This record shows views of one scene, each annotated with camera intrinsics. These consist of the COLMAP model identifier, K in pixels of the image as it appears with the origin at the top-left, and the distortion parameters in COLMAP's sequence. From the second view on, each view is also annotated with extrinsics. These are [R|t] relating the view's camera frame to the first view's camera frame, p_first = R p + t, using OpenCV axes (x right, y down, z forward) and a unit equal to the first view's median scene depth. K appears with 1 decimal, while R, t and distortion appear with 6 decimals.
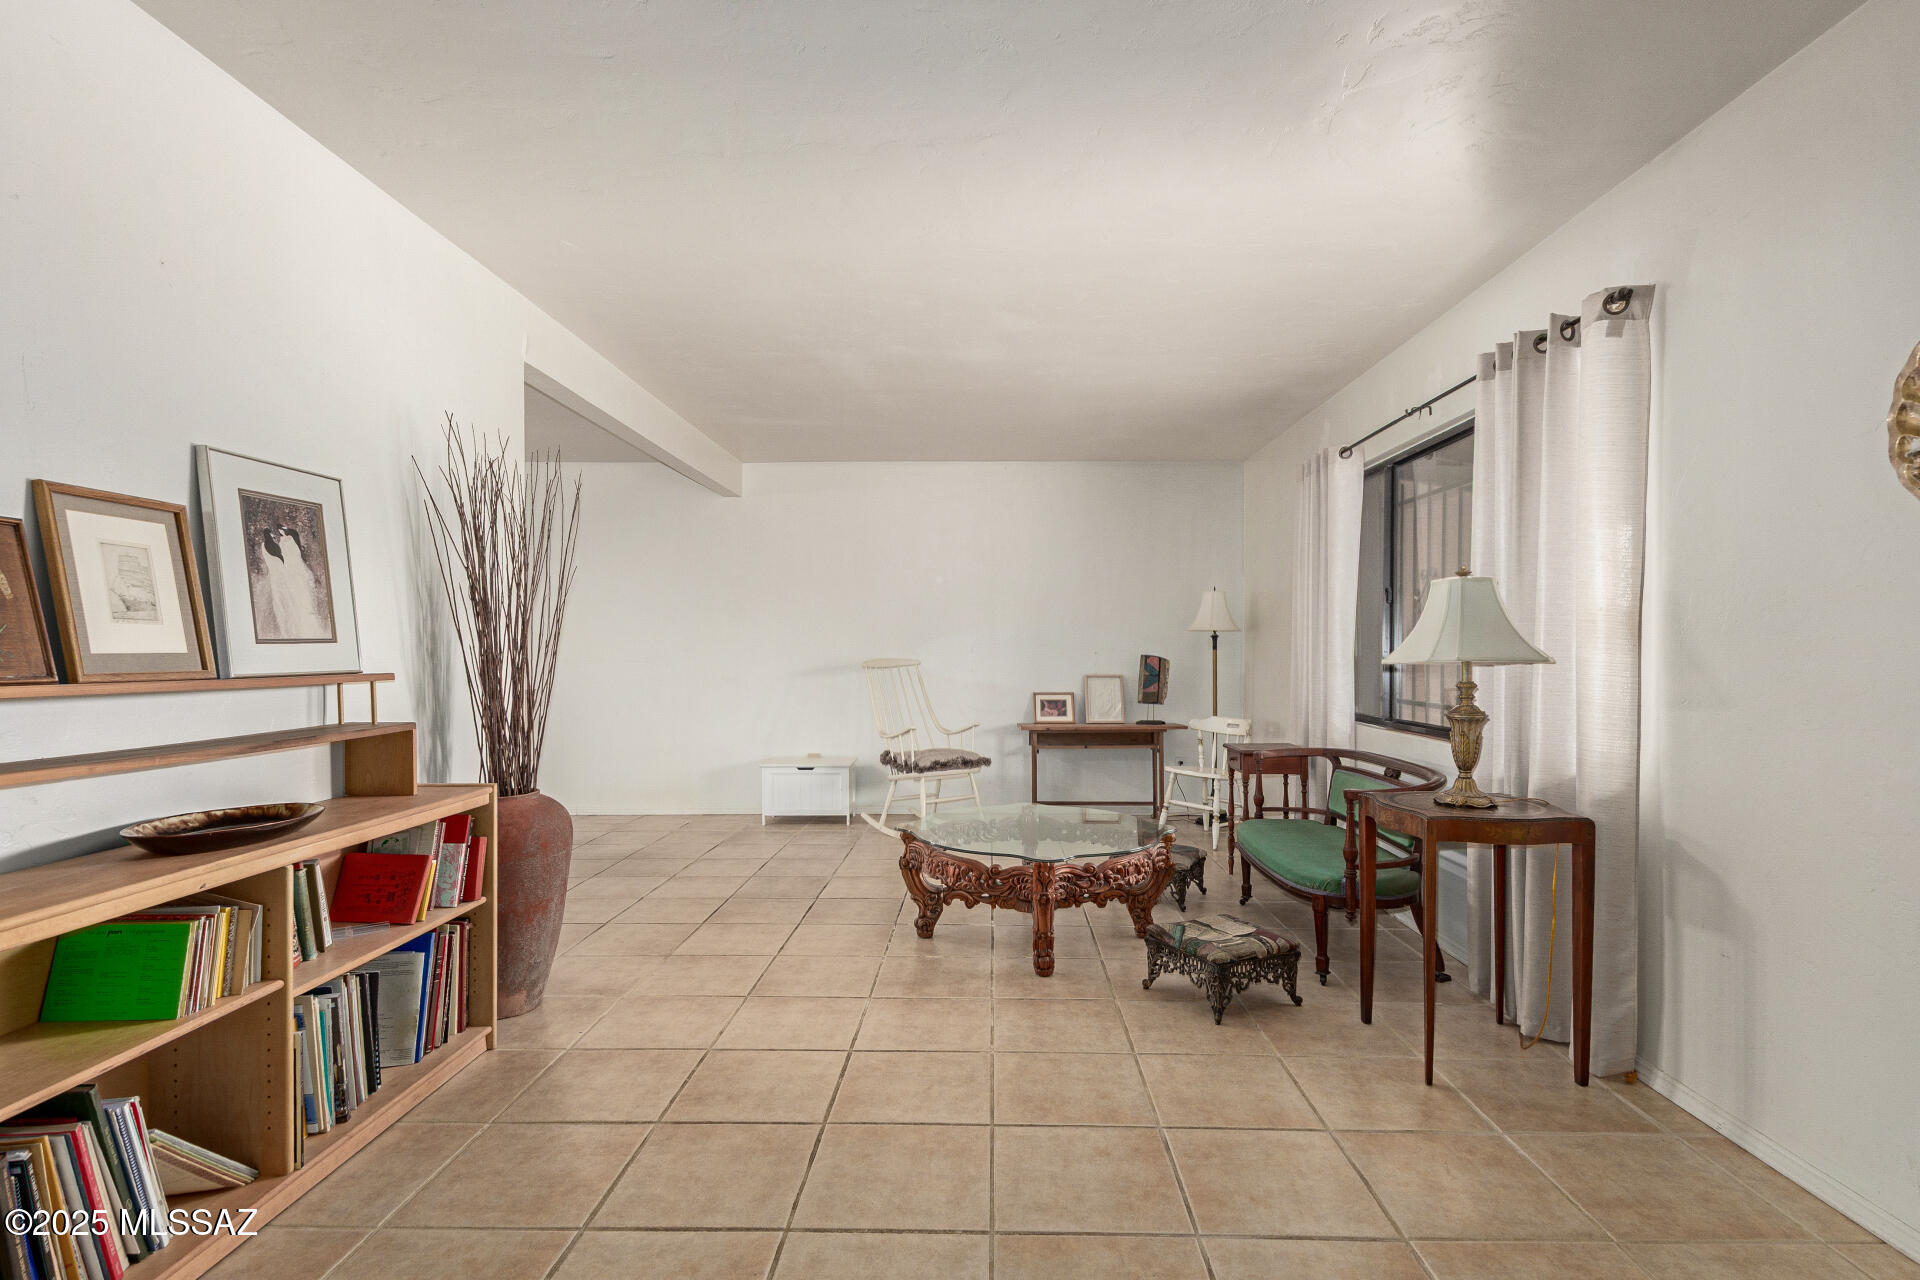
lens RADIAL K [[918.6, 0, 964.9], [0, 918.6, 644.7], [0, 0, 1]] dist [0.007635, -0.000944]
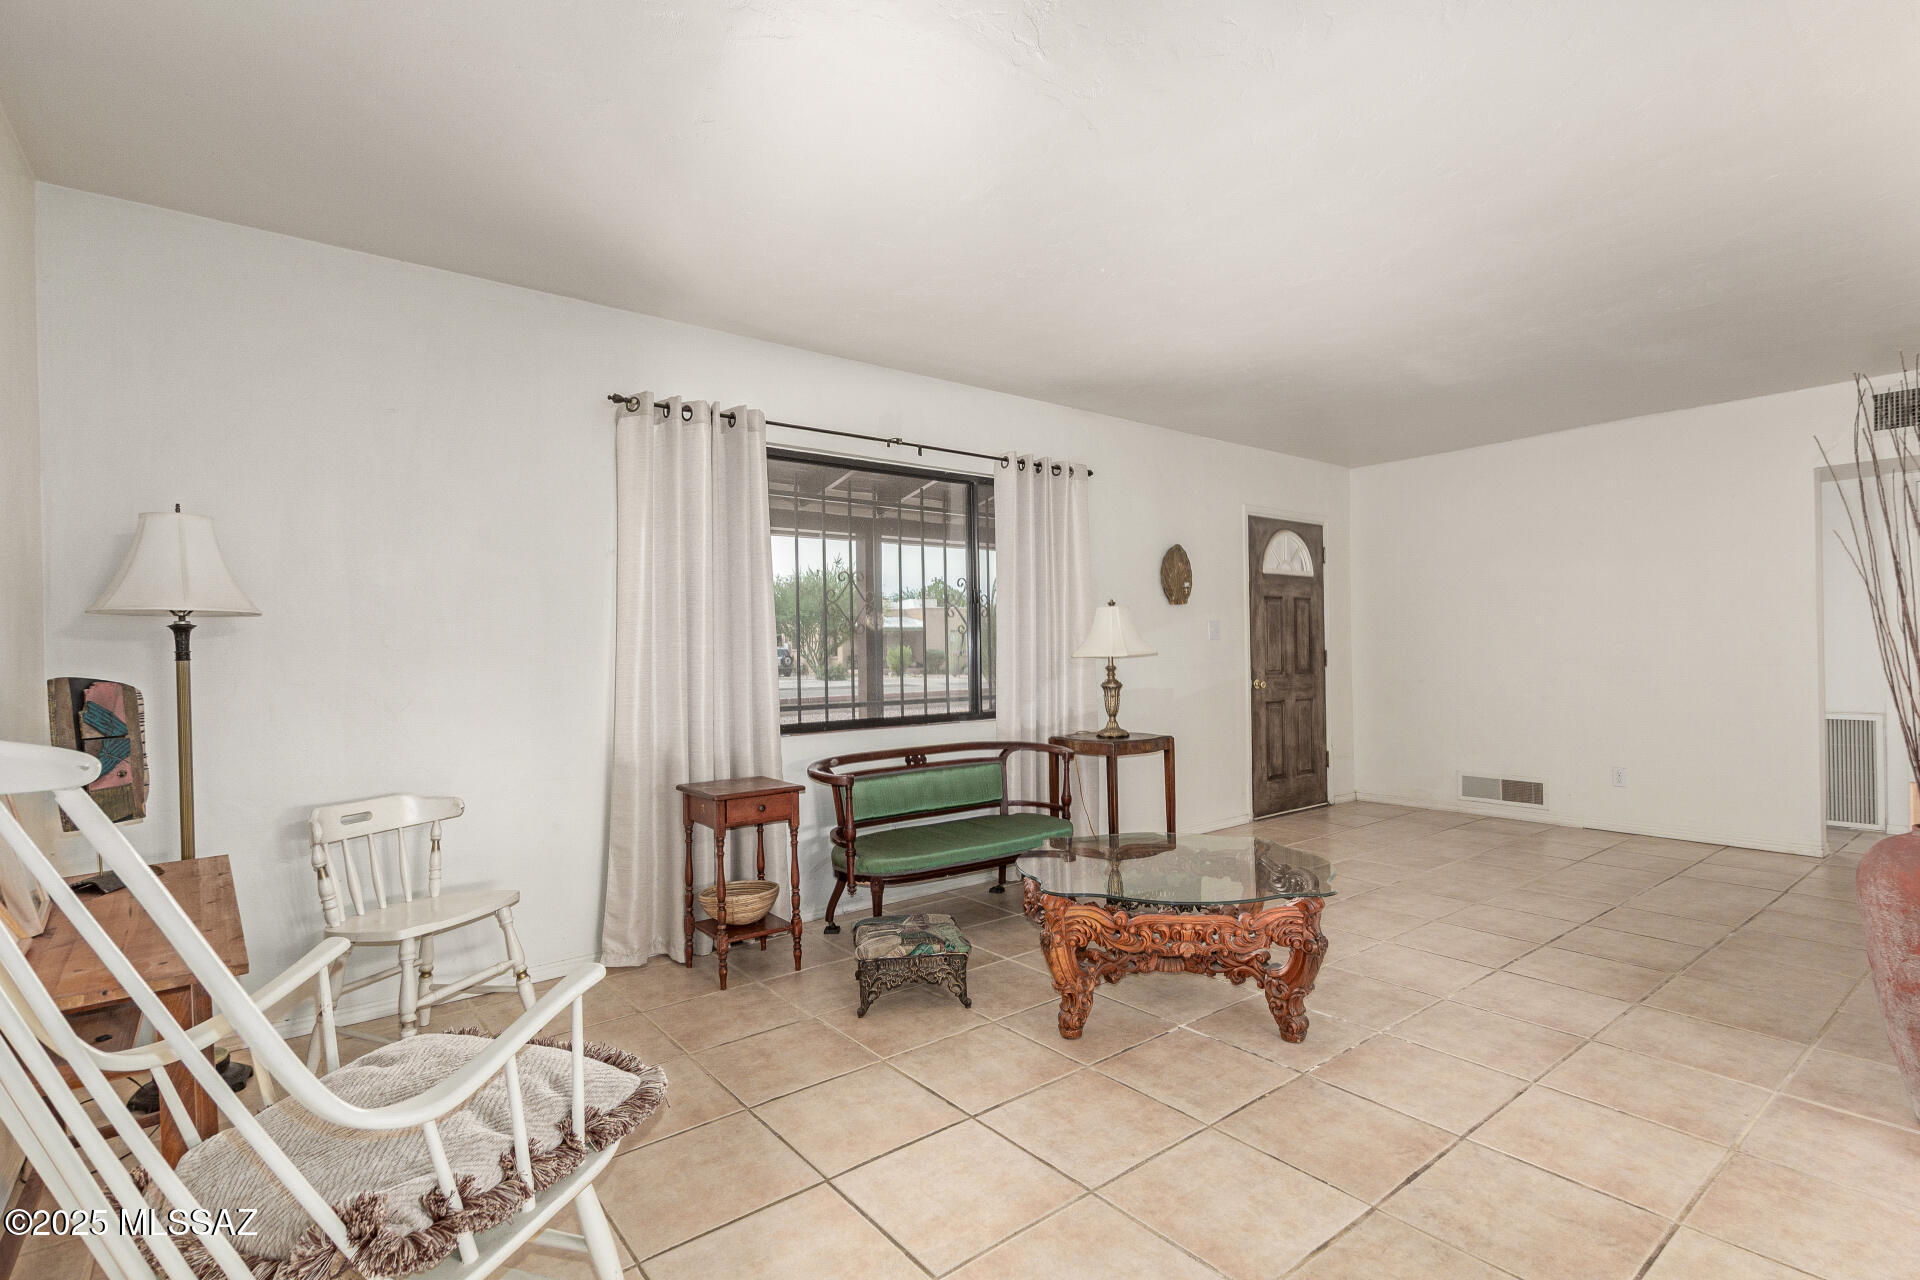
lens RADIAL K [[918.6, 0, 968.3], [0, 918.6, 641.3], [0, 0, 1]] dist [0.007635, -0.000944]
pose [[-0.646200, 0.012429, 0.763067, -0.441339], [0.007867, 0.999923, -0.009625, 0.006149], [-0.763128, -0.000216, -0.646248, 1.683141]]
